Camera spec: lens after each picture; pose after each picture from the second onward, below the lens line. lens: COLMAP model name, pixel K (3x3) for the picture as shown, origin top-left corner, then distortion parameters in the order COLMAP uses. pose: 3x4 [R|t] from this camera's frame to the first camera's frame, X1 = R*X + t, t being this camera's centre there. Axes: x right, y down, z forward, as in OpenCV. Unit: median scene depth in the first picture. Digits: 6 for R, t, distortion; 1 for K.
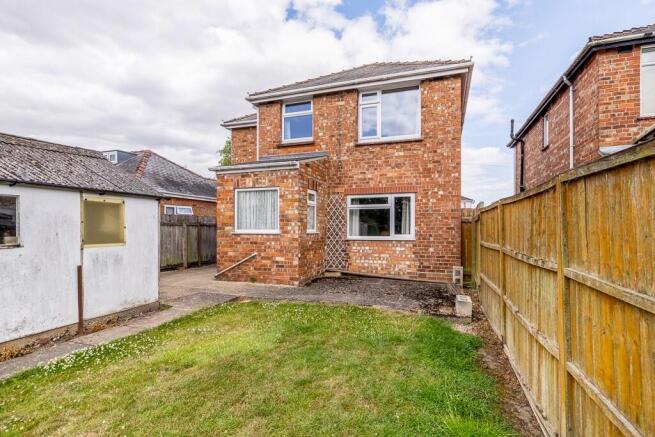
lens RADIAL K [[286.5, 0, 334.5], [0, 286.5, 217.8], [0, 0, 1]] dist [0.001342, 0.000337]
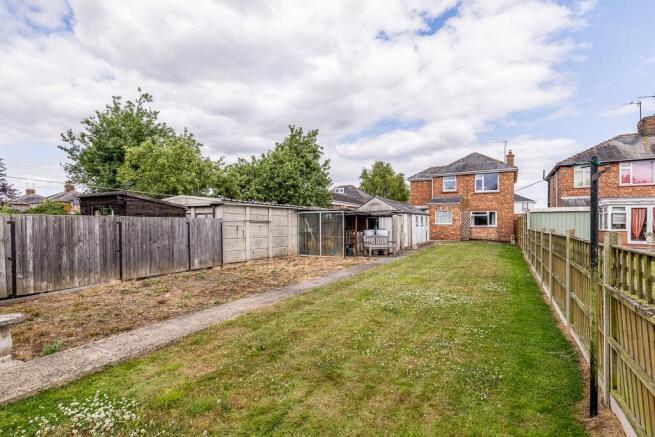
lens RADIAL K [[286.5, 0, 334.5], [0, 286.5, 217.8], [0, 0, 1]] dist [0.001342, 0.000337]
pose [[0.979588, -0.007193, -0.200889, -0.724524], [0.009506, 0.999899, 0.010552, -0.057863], [0.200793, -0.012247, 0.979557, -2.106451]]
